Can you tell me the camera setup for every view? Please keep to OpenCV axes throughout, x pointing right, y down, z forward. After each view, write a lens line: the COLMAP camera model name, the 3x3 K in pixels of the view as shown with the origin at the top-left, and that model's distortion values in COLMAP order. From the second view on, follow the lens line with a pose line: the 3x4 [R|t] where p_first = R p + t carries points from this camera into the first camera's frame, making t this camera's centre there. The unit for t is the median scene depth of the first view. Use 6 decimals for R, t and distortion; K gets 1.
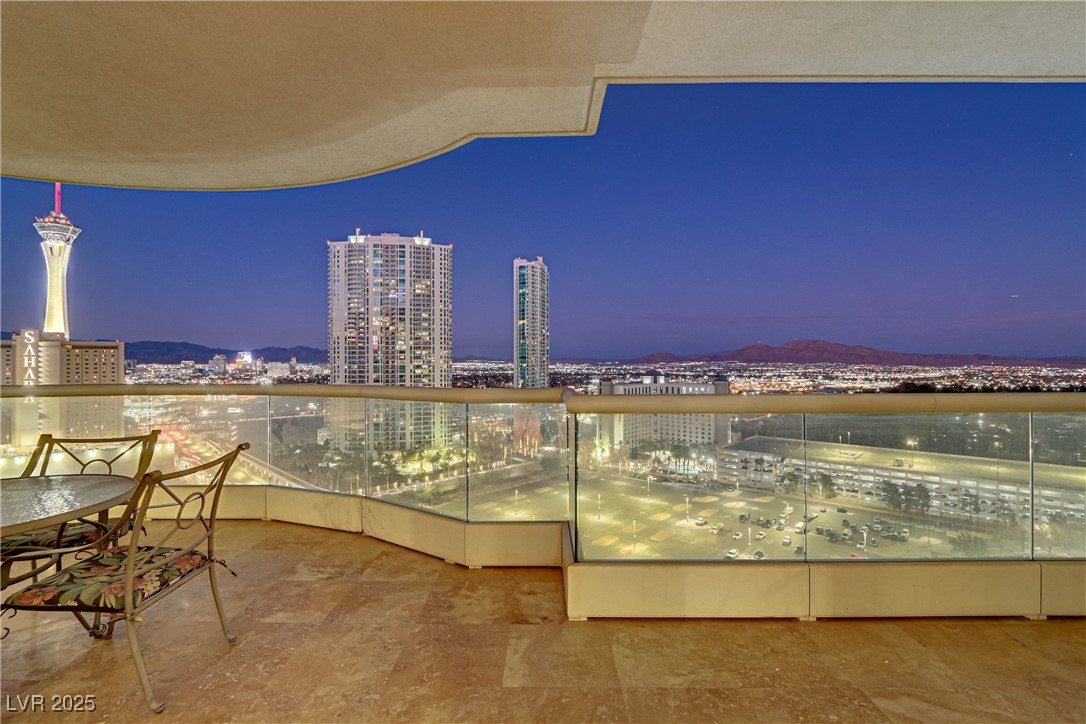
lens RADIAL K [[511.6, 0, 536.4], [0, 511.6, 360.6], [0, 0, 1]] dist [0.007878, 0.001518]
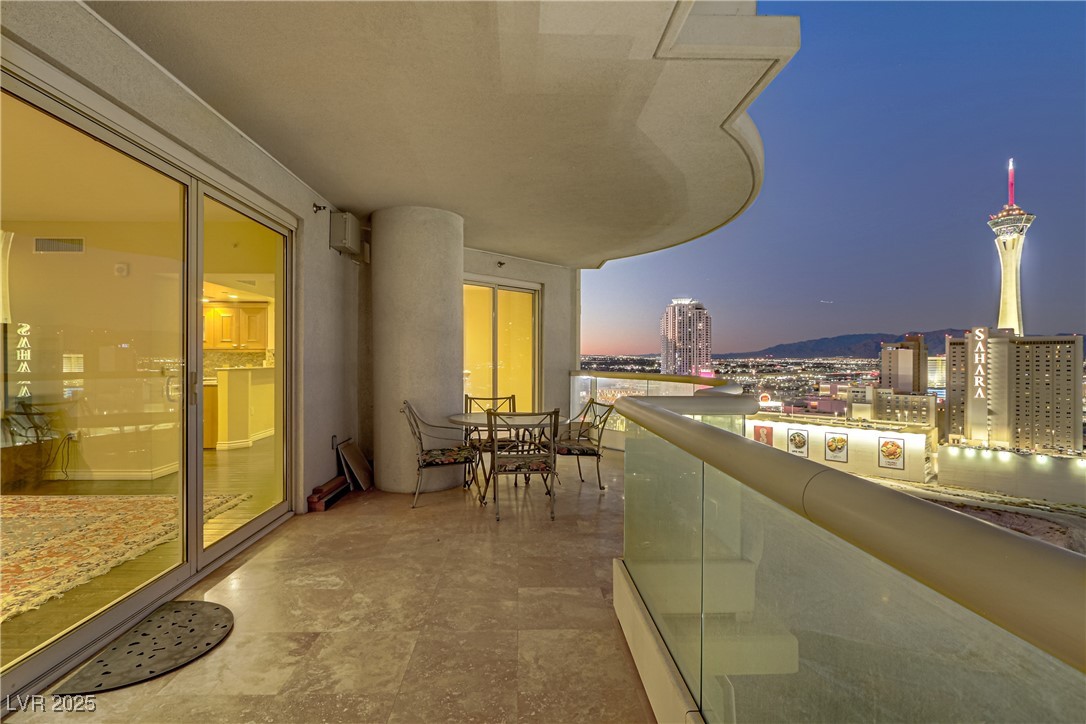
lens RADIAL K [[562.6, 0, 535.0], [0, 562.6, 357.0], [0, 0, 1]] dist [0.024012, 0.000273]
pose [[0.009620, 0.004509, -0.999944, 0.145501], [-0.003496, 0.999984, 0.004475, -0.001943], [0.999948, 0.003453, 0.009635, 0.098935]]
